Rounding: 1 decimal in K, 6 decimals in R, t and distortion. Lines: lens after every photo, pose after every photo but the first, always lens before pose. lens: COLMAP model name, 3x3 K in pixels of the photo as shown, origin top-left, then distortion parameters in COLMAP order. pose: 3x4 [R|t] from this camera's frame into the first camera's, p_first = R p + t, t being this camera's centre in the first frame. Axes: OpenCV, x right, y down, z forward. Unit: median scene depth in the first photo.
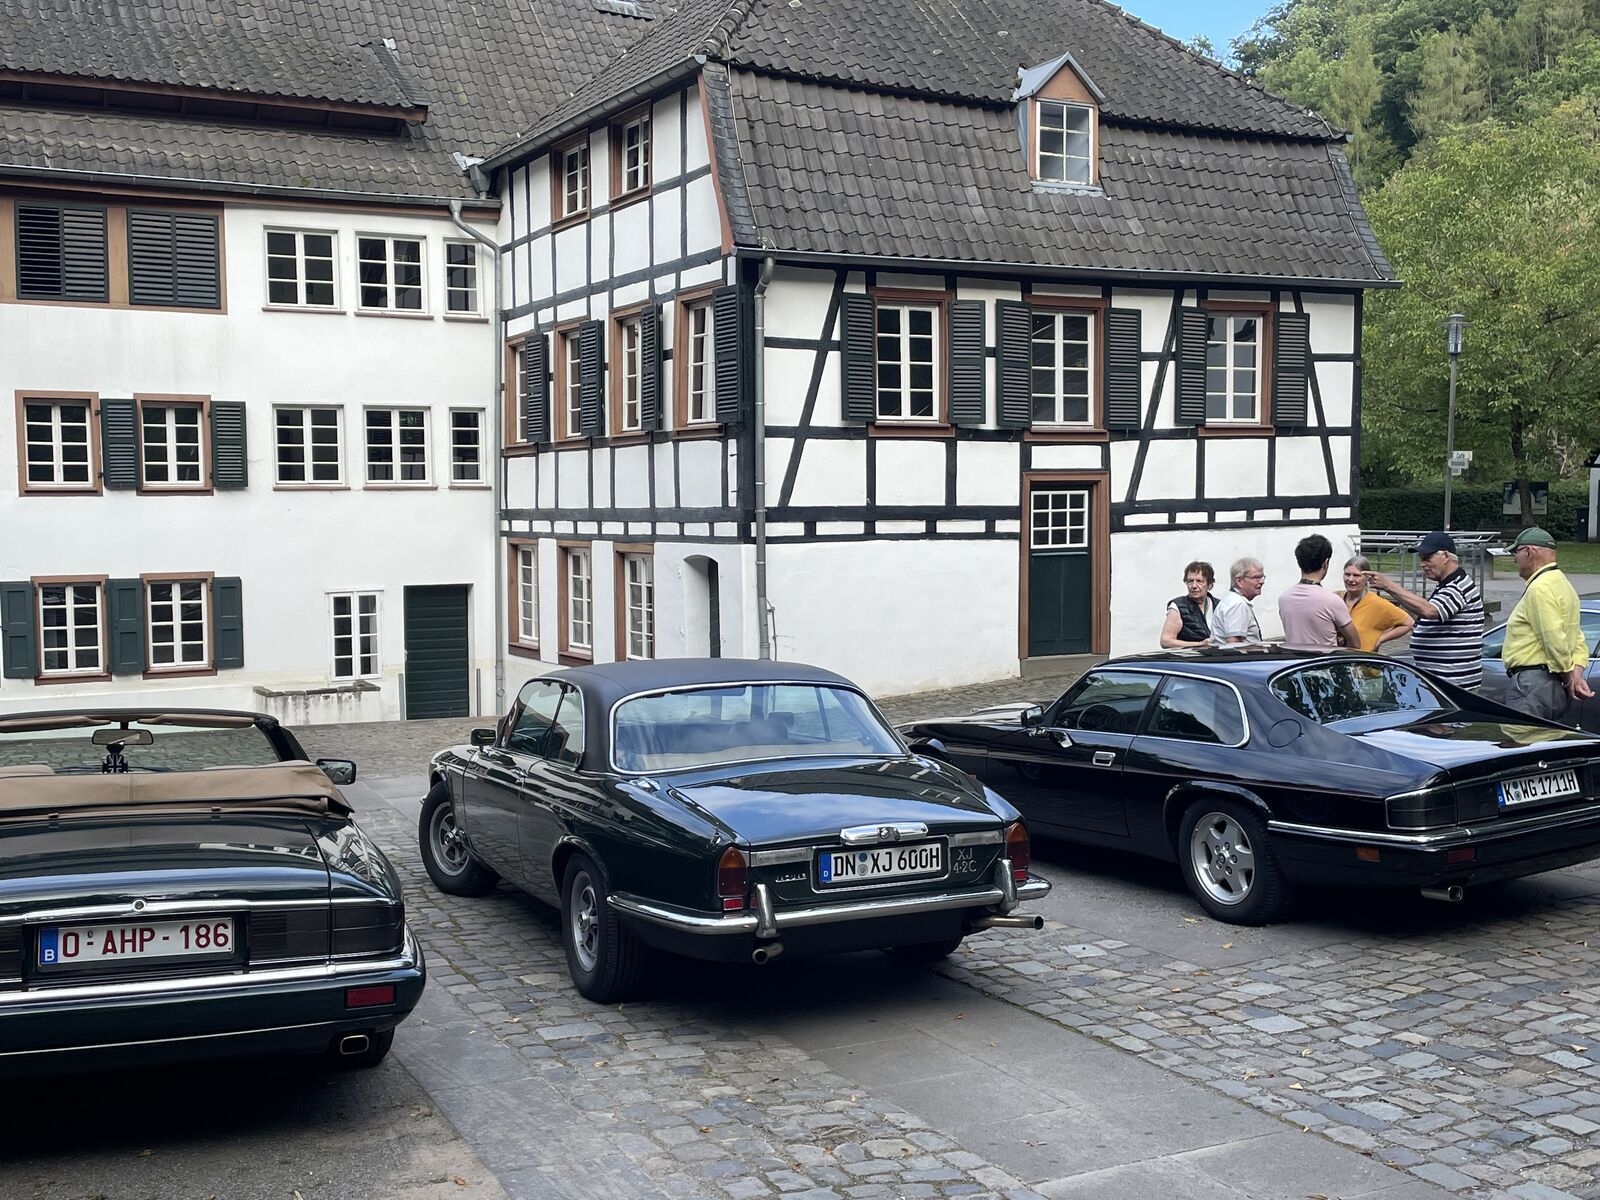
lens RADIAL K [[1678.7, 0, 808.5], [0, 1678.7, 608.6], [0, 0, 1]] dist [0.107051, -0.176918]
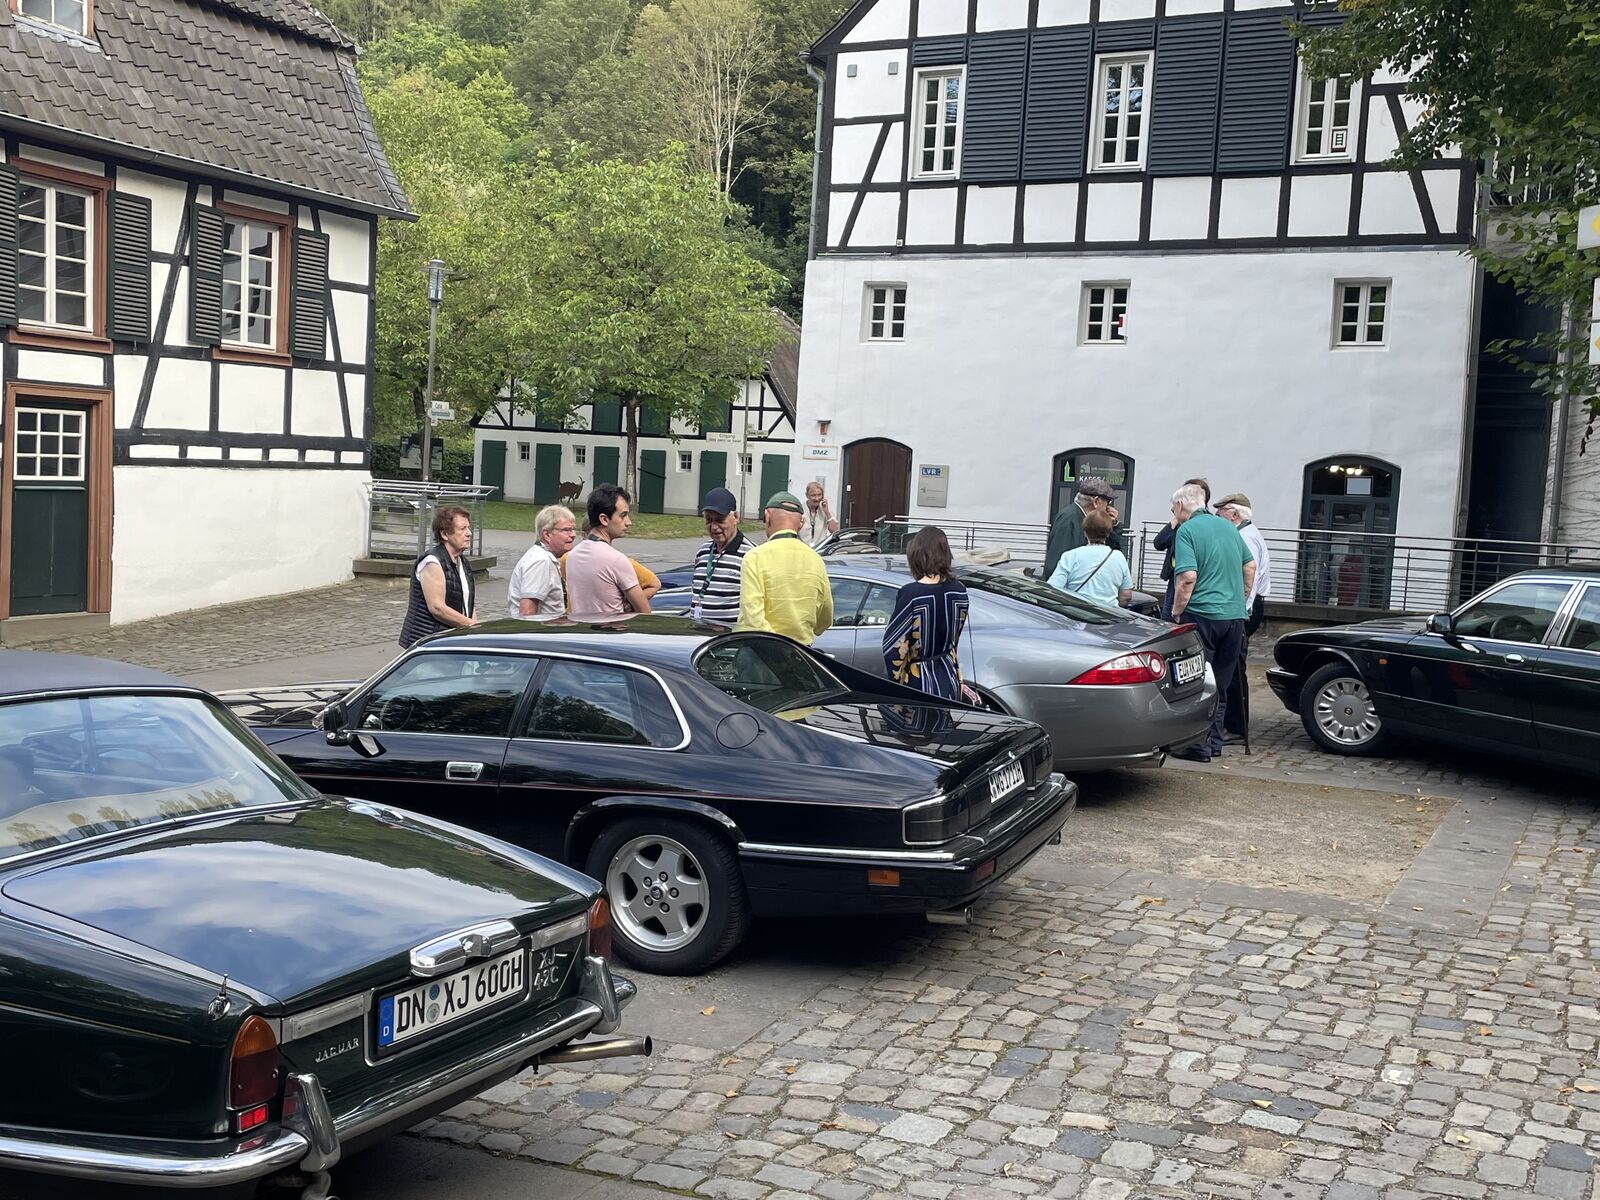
lens RADIAL K [[1678.7, 0, 808.5], [0, 1678.7, 608.6], [0, 0, 1]] dist [0.107051, -0.176918]
pose [[0.783653, 0.000238, 0.621199, -0.118548], [-0.019713, 0.999506, 0.024486, -0.003085], [-0.620886, -0.031434, 0.783270, 0.222990]]
